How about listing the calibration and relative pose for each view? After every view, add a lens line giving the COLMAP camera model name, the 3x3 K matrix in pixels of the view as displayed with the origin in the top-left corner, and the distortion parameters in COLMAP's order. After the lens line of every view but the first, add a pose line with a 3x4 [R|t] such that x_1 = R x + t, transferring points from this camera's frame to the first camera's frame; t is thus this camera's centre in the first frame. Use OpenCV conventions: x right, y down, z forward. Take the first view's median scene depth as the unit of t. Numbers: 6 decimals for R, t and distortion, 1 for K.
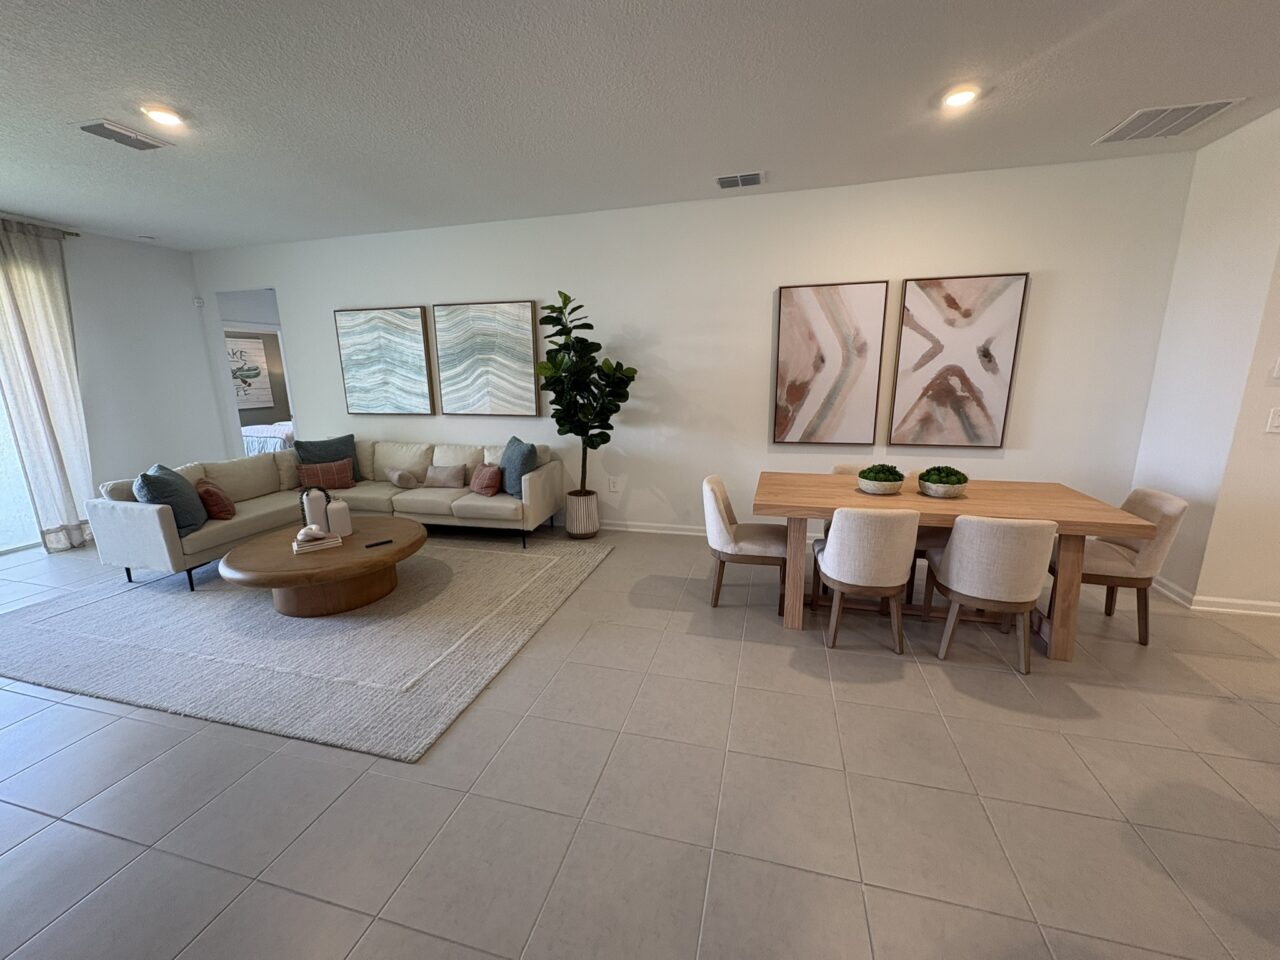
lens RADIAL K [[508.4, 0, 635.9], [0, 508.4, 478.9], [0, 0, 1]] dist [0.003425, -0.000010]
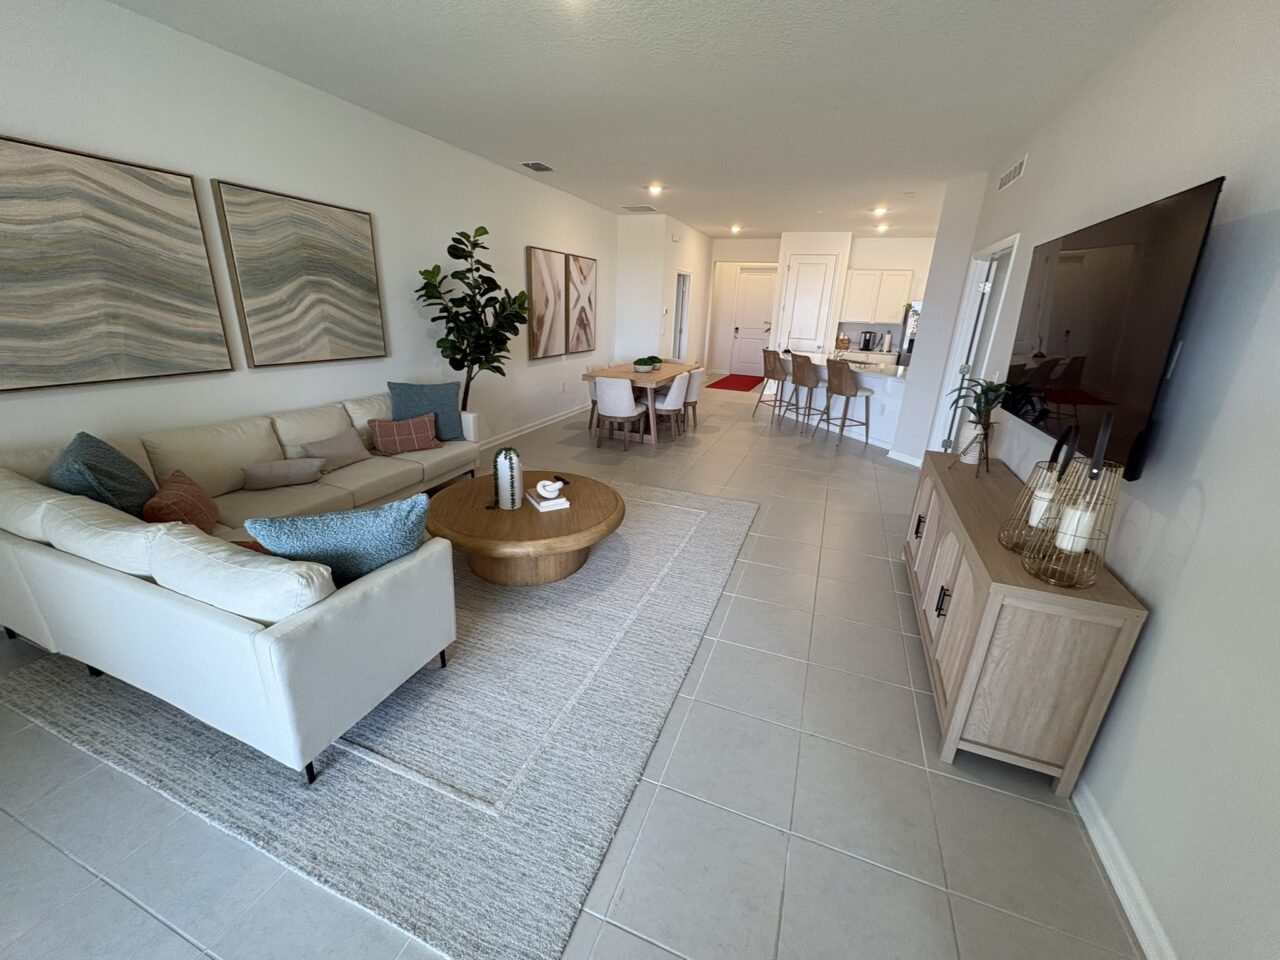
lens RADIAL K [[508.4, 0, 646.3], [0, 508.4, 478.8], [0, 0, 1]] dist [0.003425, -0.000010]
pose [[0.093785, -0.310109, 0.946064, -1.260973], [0.163136, 0.942195, 0.292669, -0.132617], [-0.982136, 0.126889, 0.138954, 0.584751]]
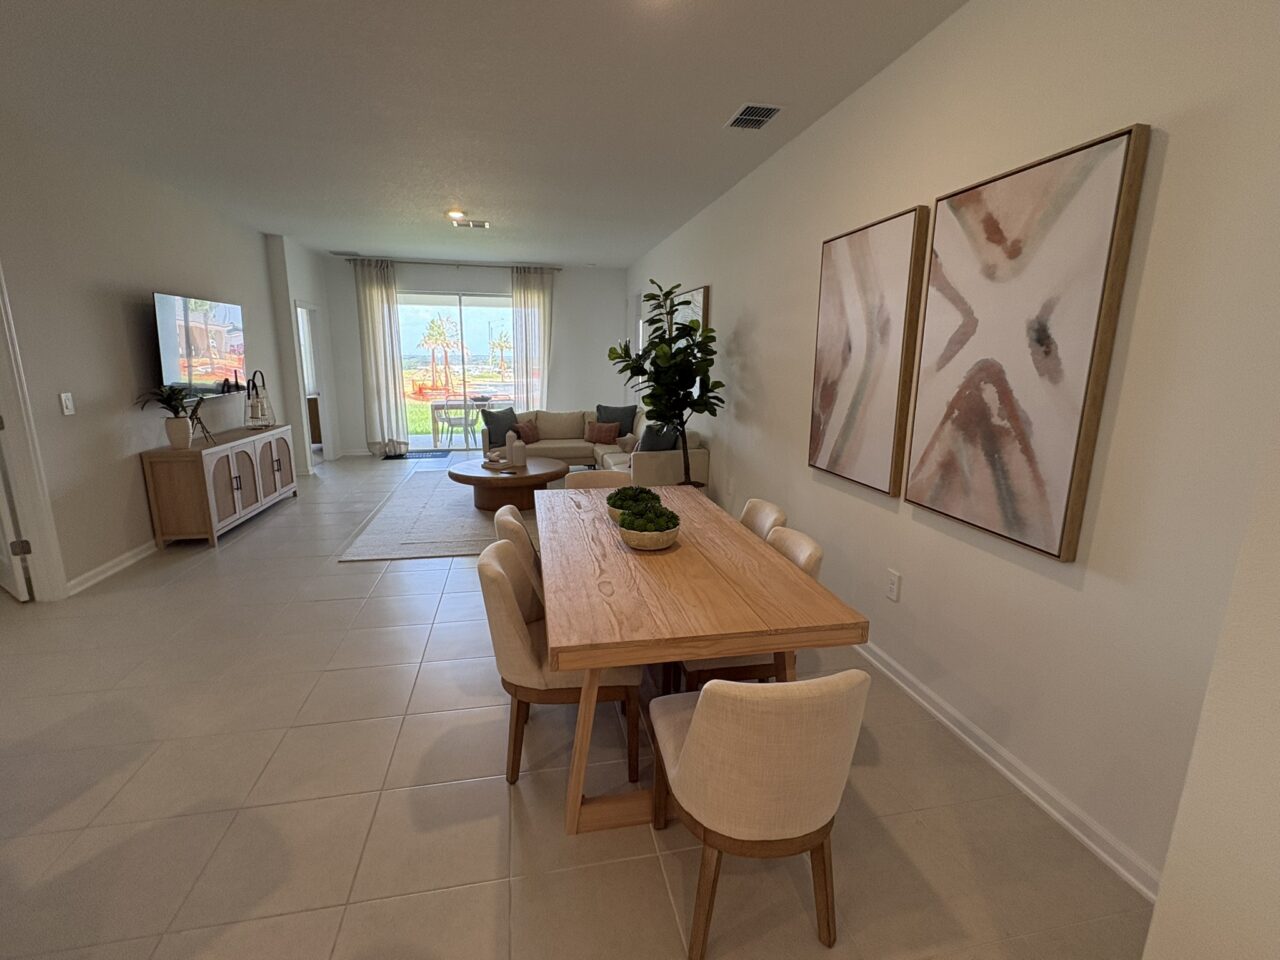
lens RADIAL K [[587.2, 0, 640.4], [0, 587.2, 480.7], [0, 0, 1]] dist [0.003488, 0.000290]
pose [[0.451973, 0.203720, -0.868458, 0.956197], [-0.205321, 0.971191, 0.120963, -0.110333], [0.868081, 0.123641, 0.480780, 0.452193]]
